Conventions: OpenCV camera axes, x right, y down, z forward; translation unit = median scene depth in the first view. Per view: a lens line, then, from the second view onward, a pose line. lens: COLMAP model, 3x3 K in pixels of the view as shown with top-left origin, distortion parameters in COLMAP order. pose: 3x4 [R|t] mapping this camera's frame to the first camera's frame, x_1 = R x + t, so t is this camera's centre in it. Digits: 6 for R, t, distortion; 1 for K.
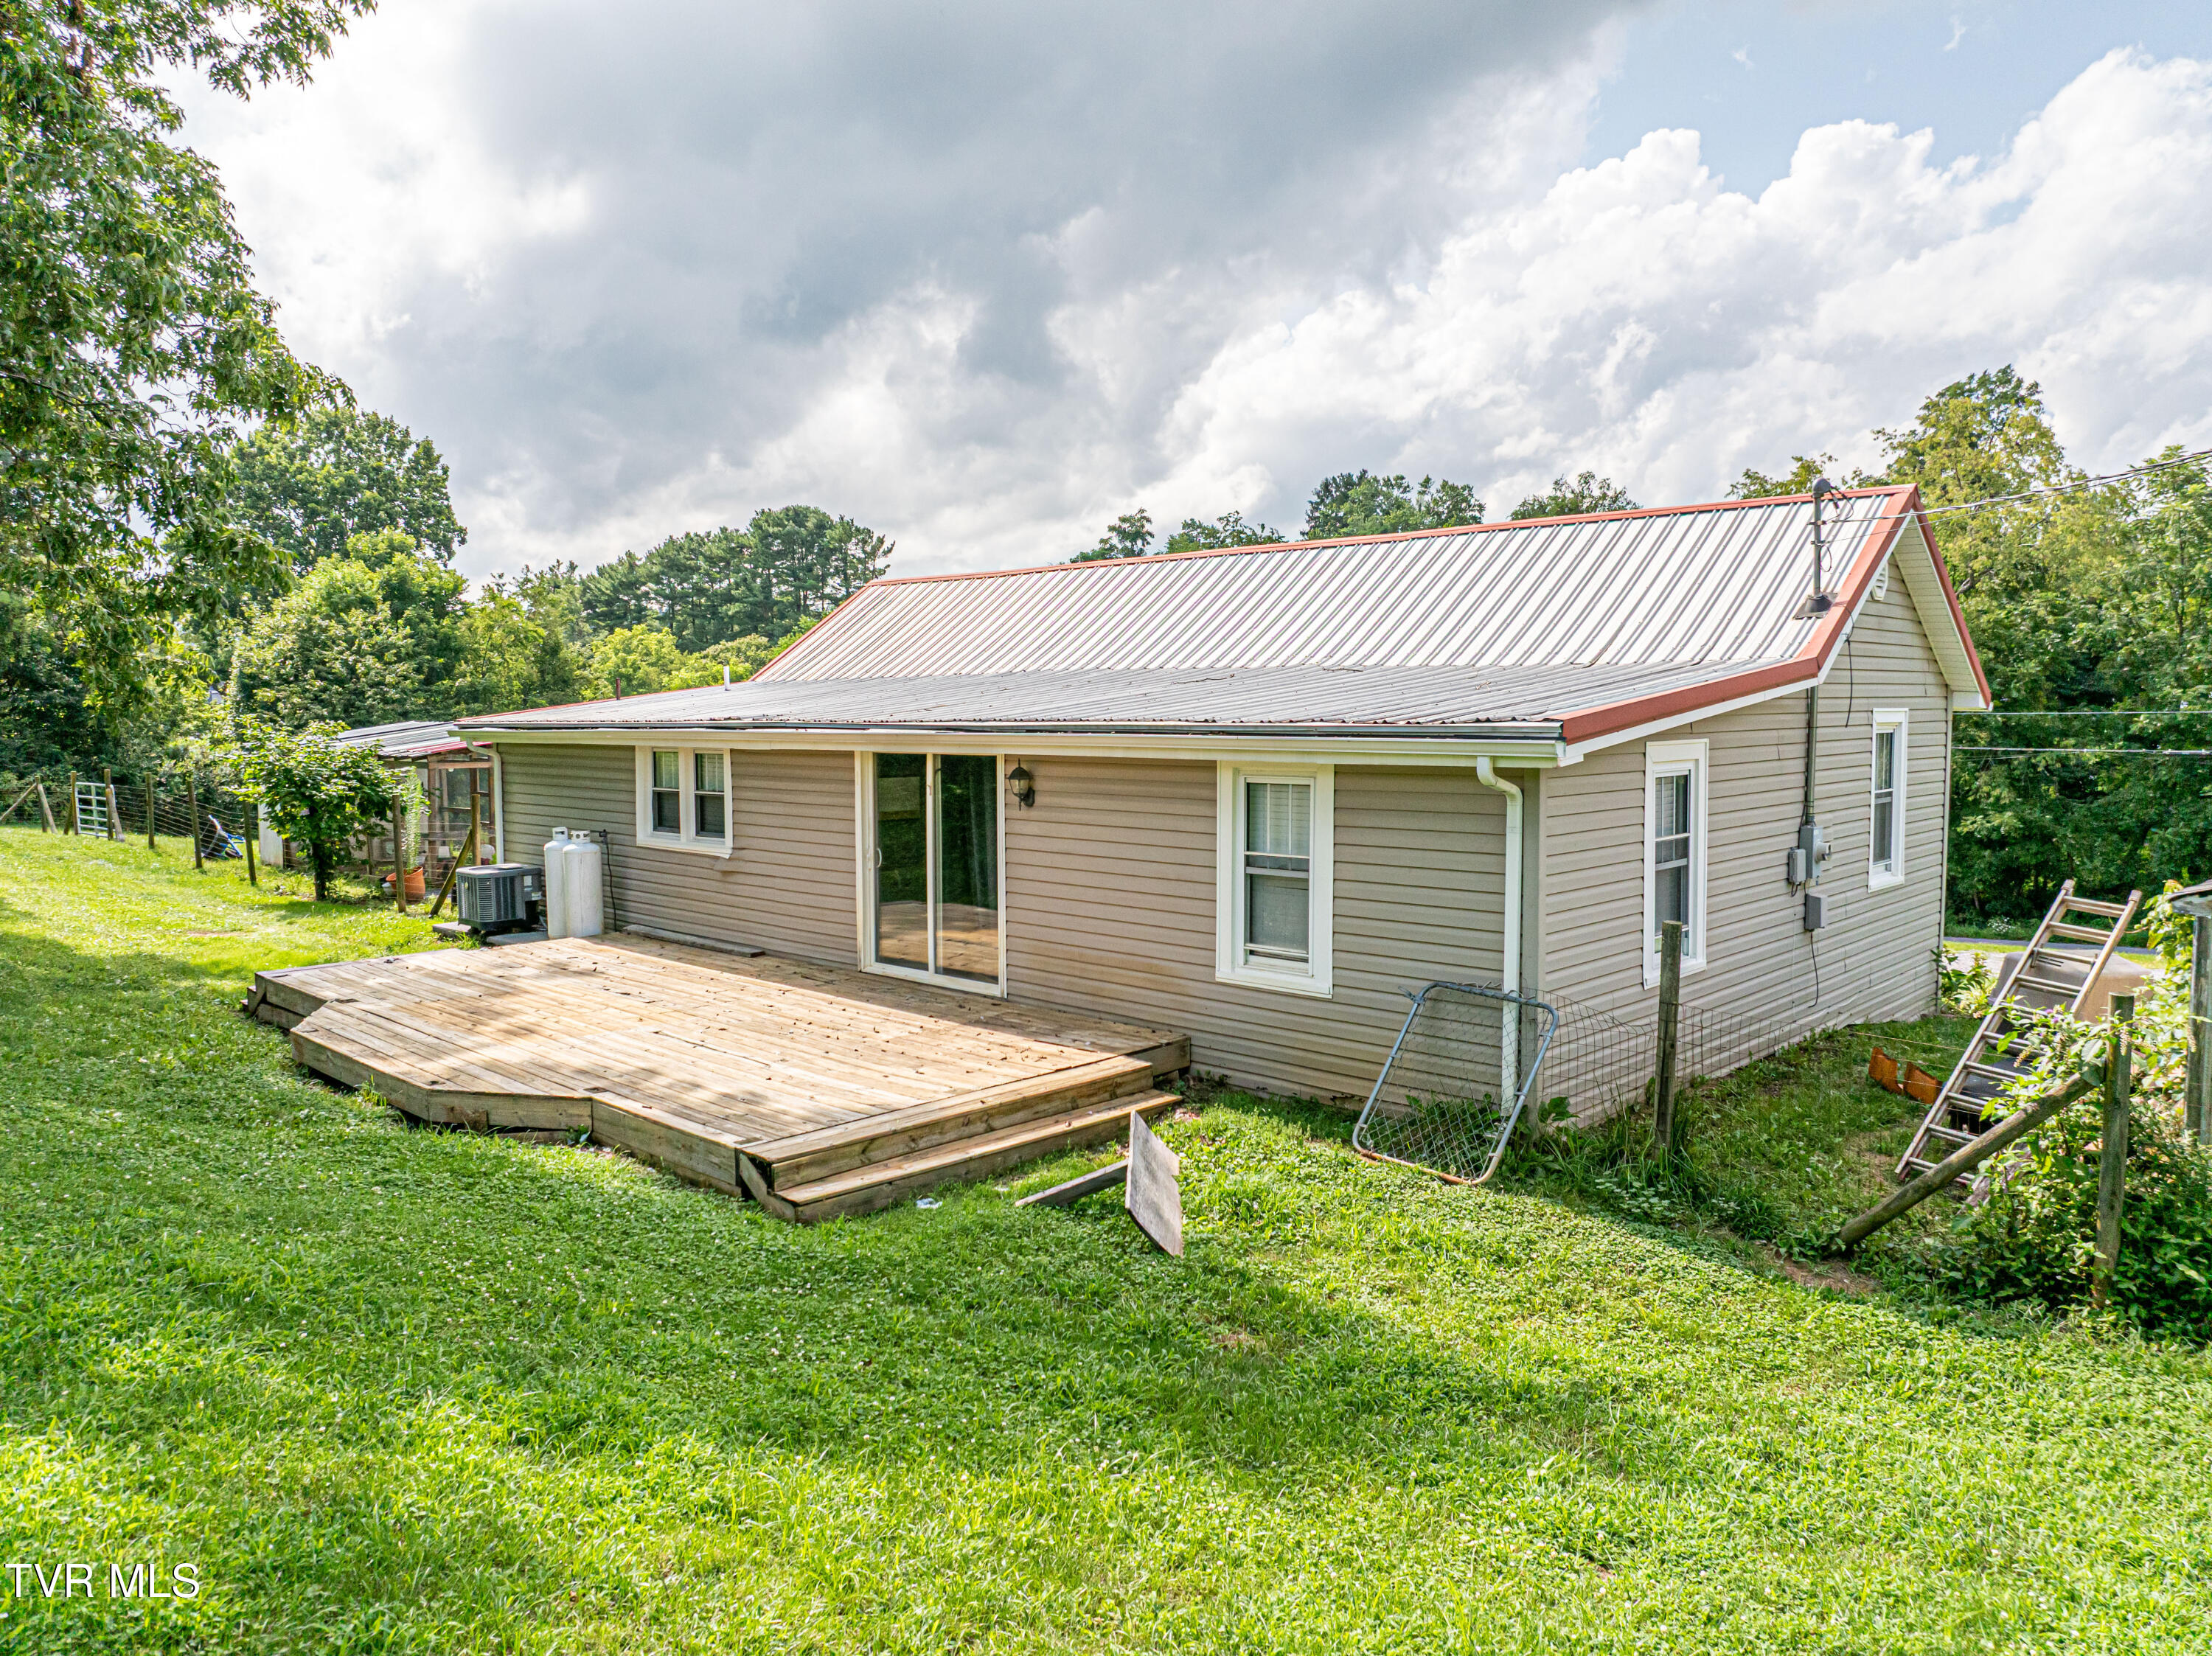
lens RADIAL K [[1552.0, 0, 1107.6], [0, 1552.0, 758.2], [0, 0, 1]] dist [-0.125123, 0.104180]
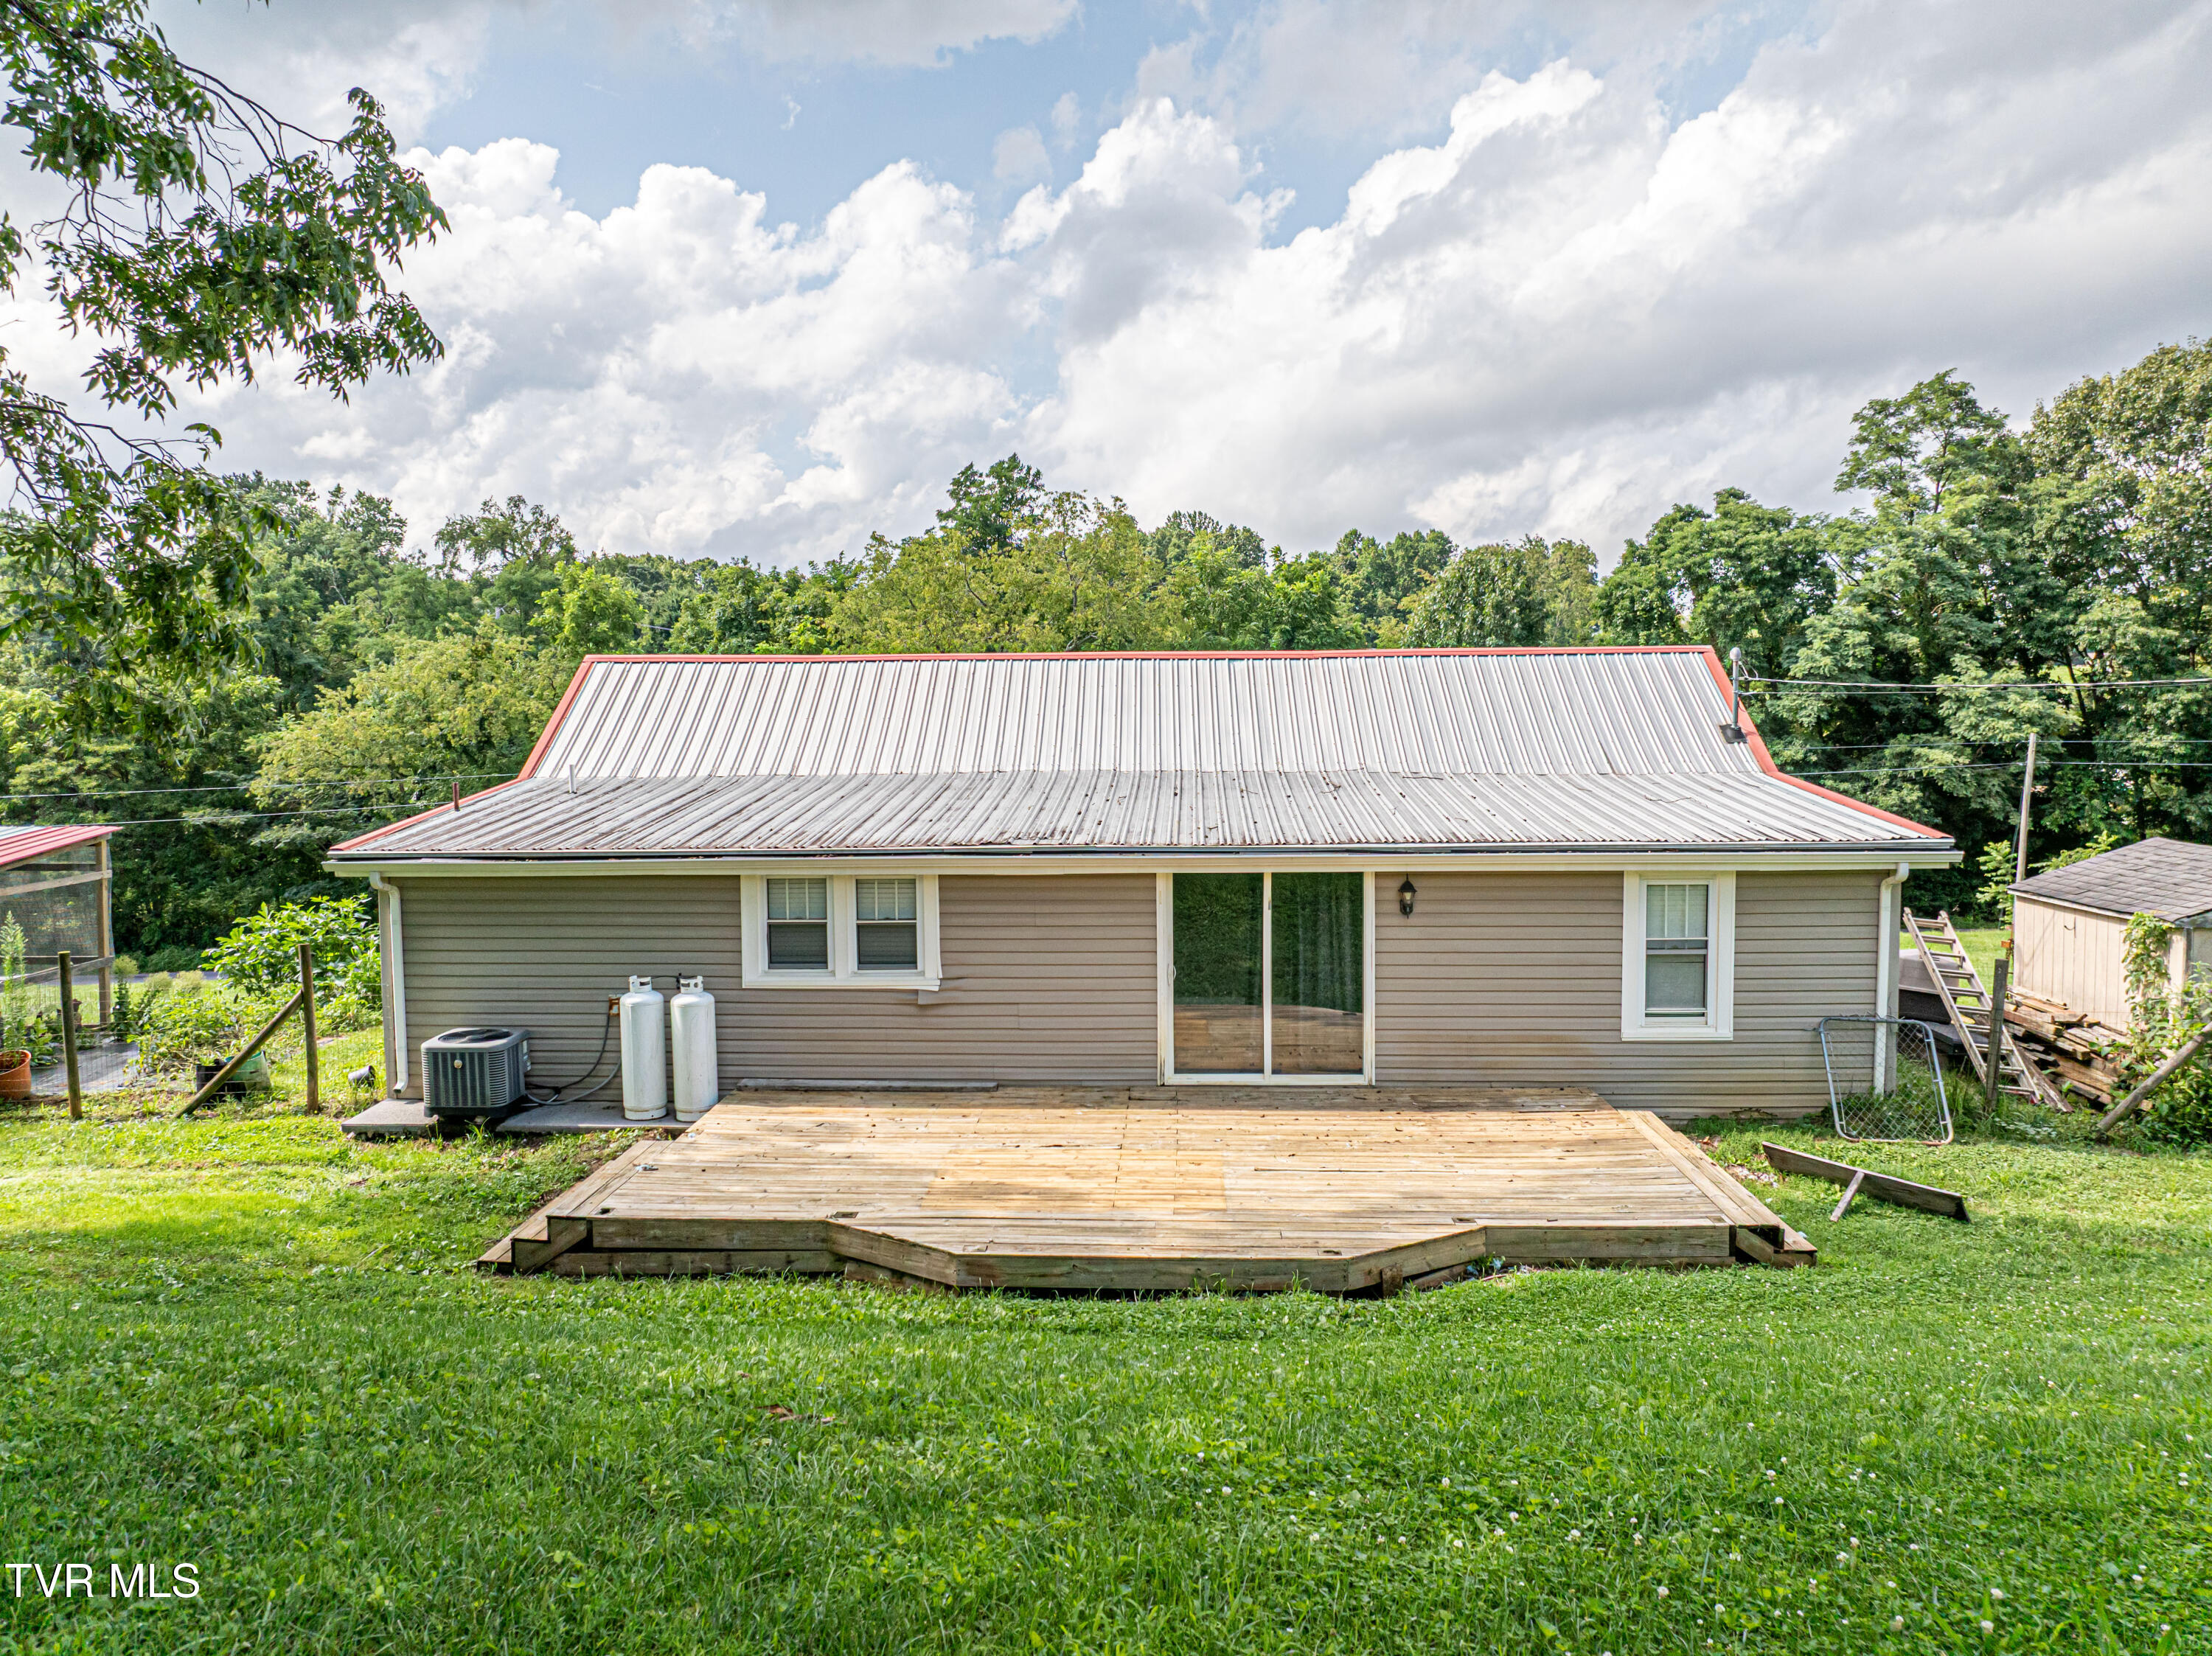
lens RADIAL K [[1549.6, 0, 1118.8], [0, 1549.6, 819.3], [0, 0, 1]] dist [-0.026732, -0.000163]
pose [[0.744195, -0.038541, 0.666850, -0.761115], [0.022982, 0.999220, 0.032103, -0.063353], [-0.667567, -0.008565, 0.744500, 0.225746]]
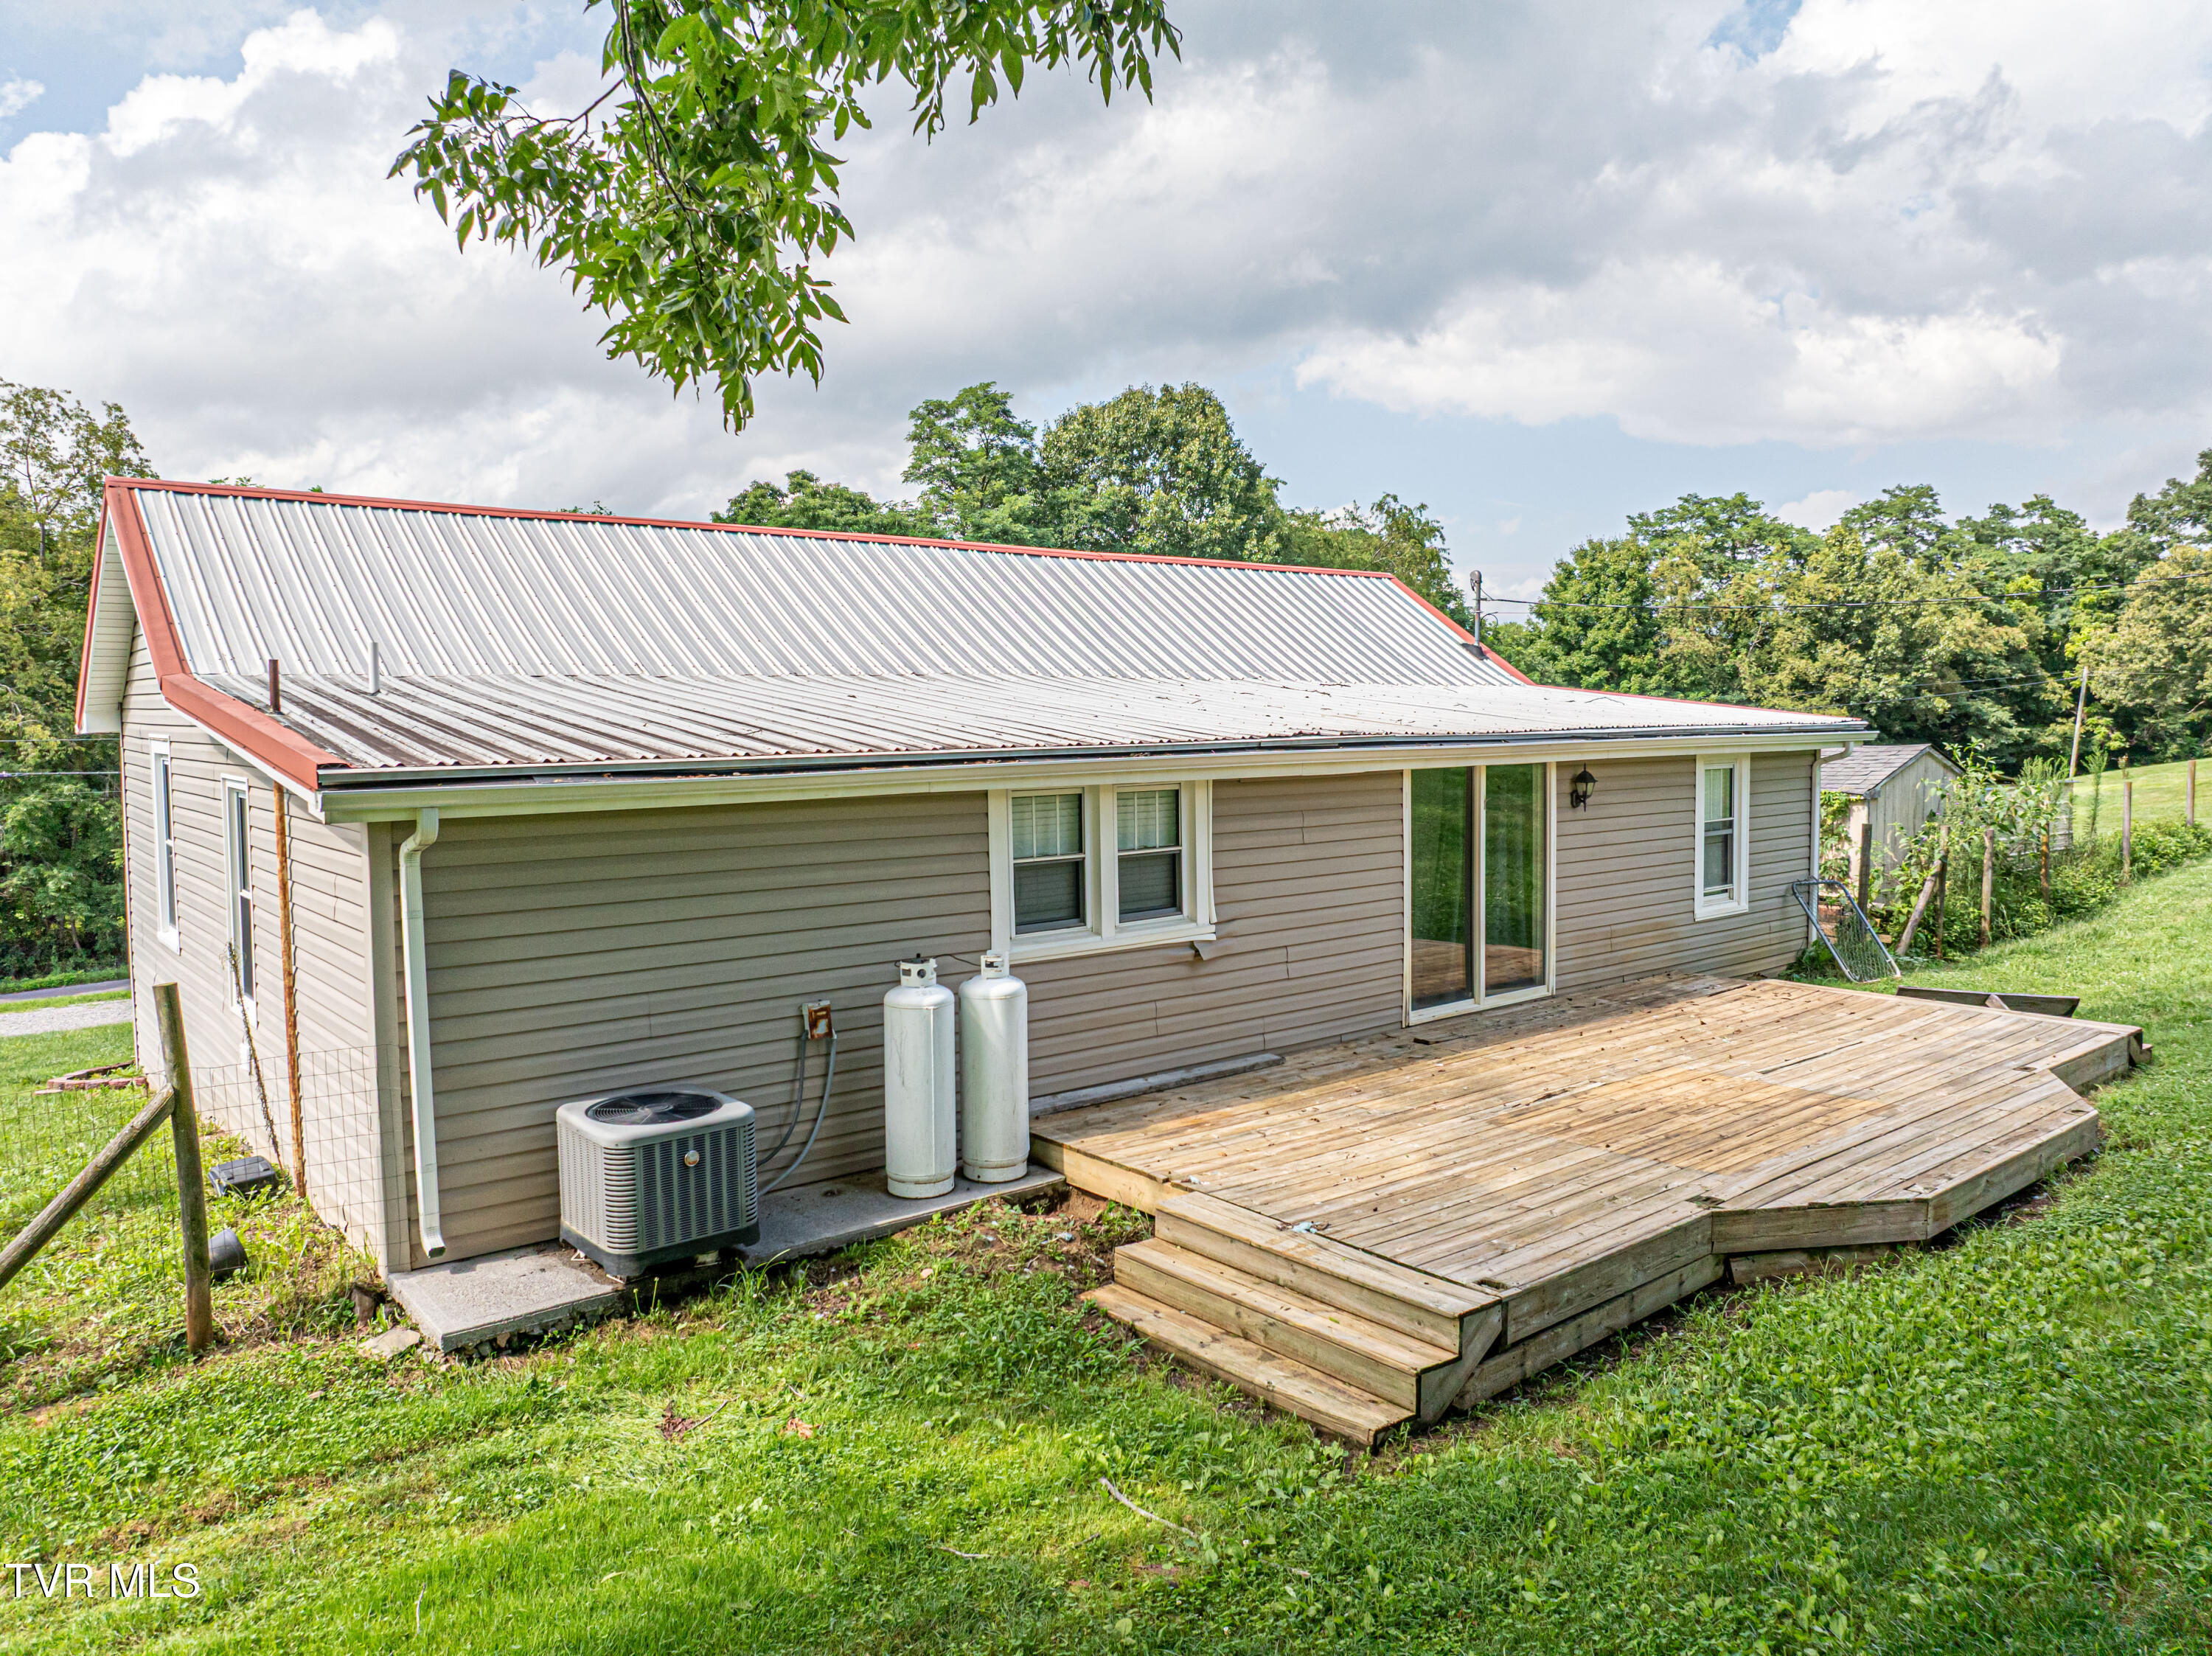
lens RADIAL K [[1554.6, 0, 1139.1], [0, 1554.6, 836.1], [0, 0, 1]] dist [-0.037501, 0.002108]
pose [[0.098643, -0.069340, 0.992704, -0.897869], [0.044674, 0.996872, 0.065192, -0.025359], [-0.994120, 0.037918, 0.101433, 0.934665]]
